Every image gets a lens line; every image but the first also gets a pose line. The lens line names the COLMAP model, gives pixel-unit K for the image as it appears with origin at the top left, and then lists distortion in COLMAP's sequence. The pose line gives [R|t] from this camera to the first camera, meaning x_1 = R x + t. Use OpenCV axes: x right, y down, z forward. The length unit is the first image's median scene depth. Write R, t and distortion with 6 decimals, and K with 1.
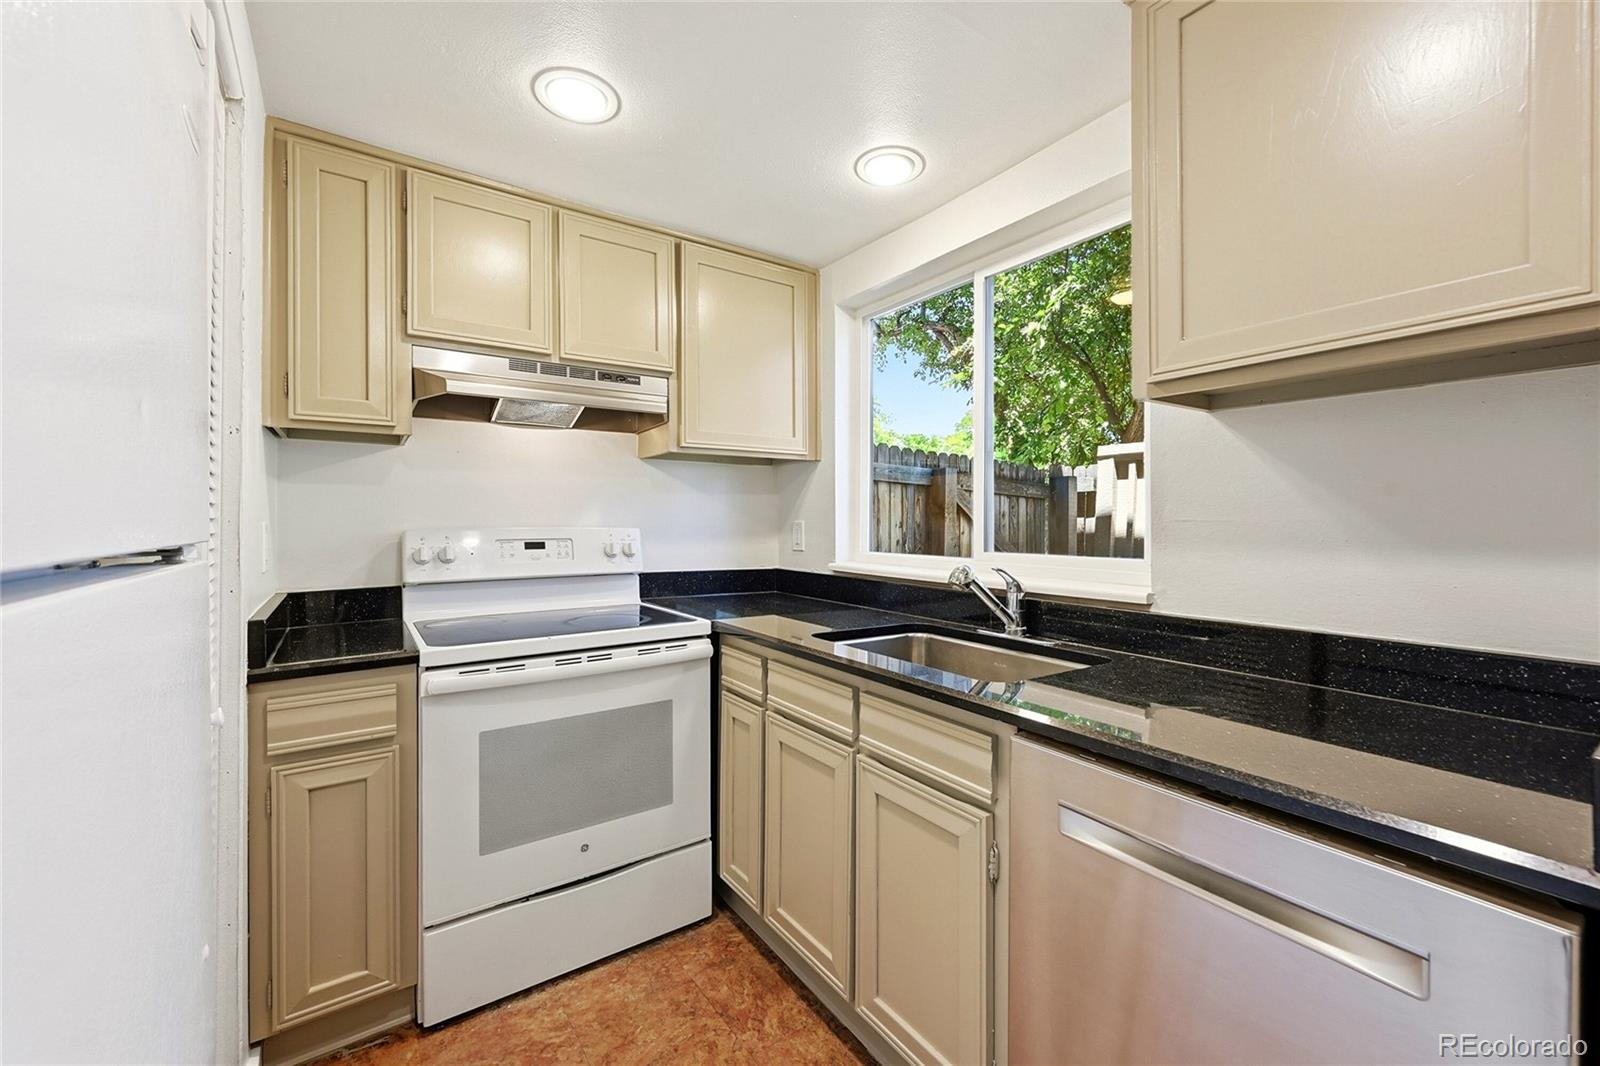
lens RADIAL K [[641.2, 0, 799.6], [0, 641.2, 527.2], [0, 0, 1]] dist [-0.002304, -0.000057]
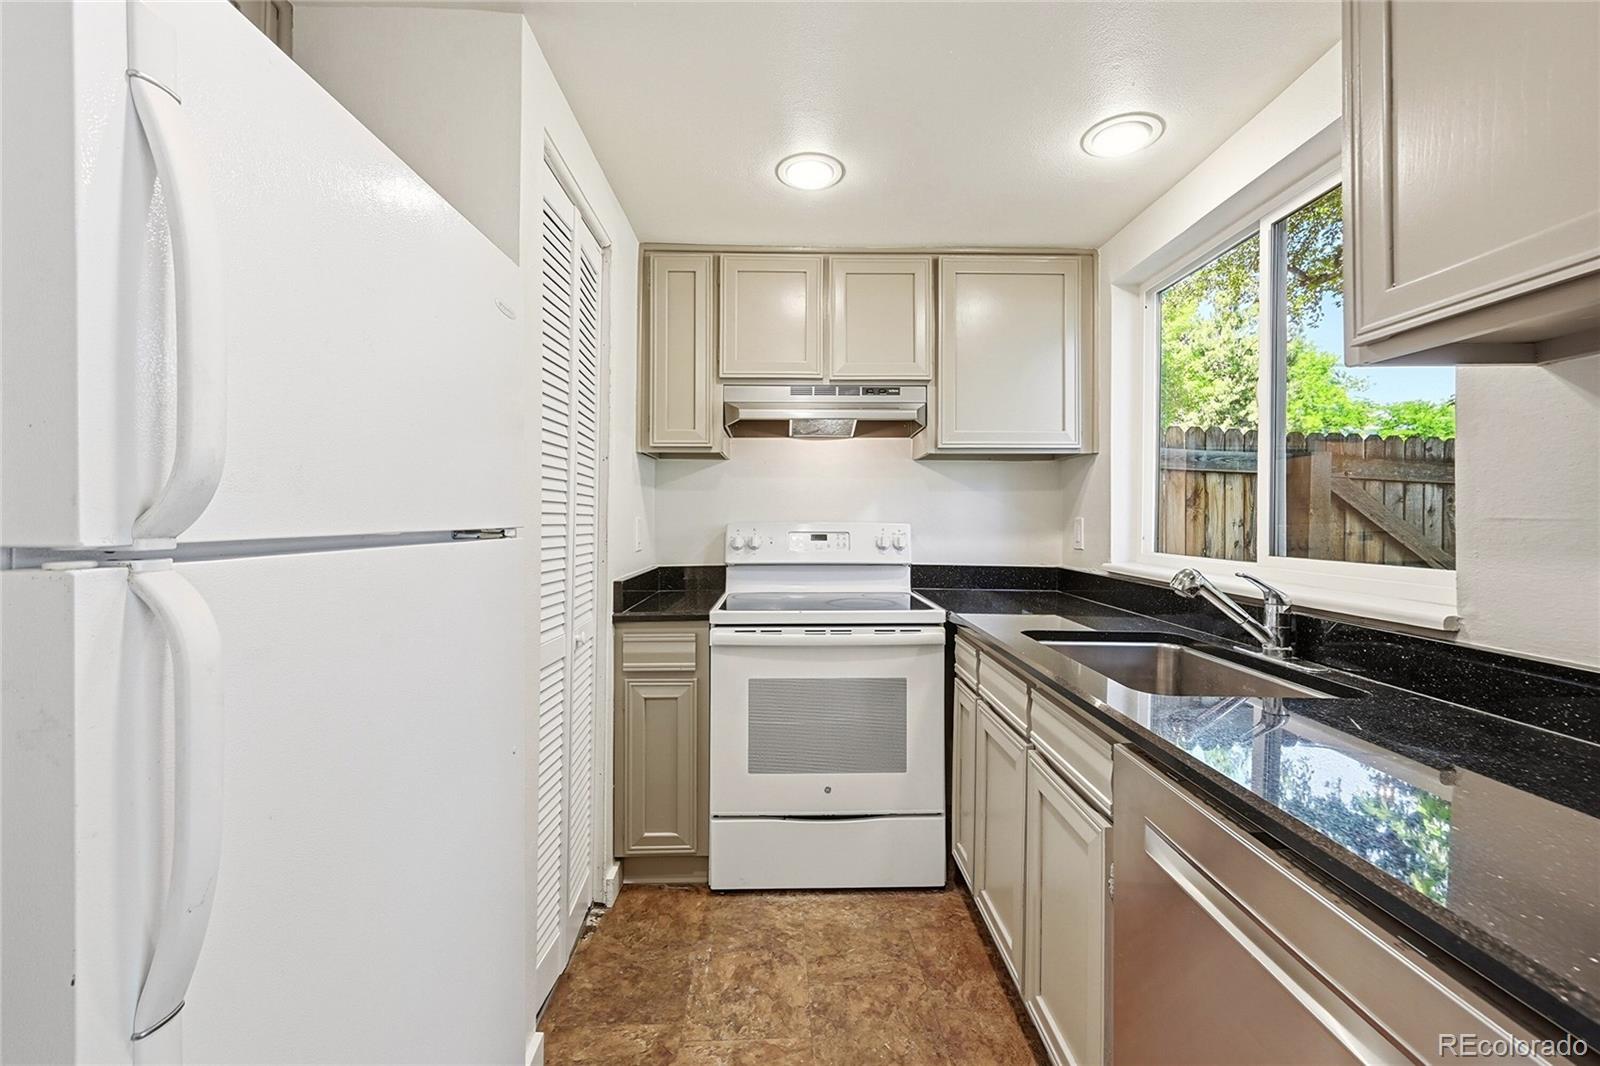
lens RADIAL K [[646.7, 0, 800.7], [0, 646.7, 524.8], [0, 0, 1]] dist [0.000653, 0.000109]
pose [[0.832538, 0.009493, -0.553886, 0.278997], [-0.008695, 0.999954, 0.004067, 0.000347], [0.553899, 0.001430, 0.832582, -0.035085]]
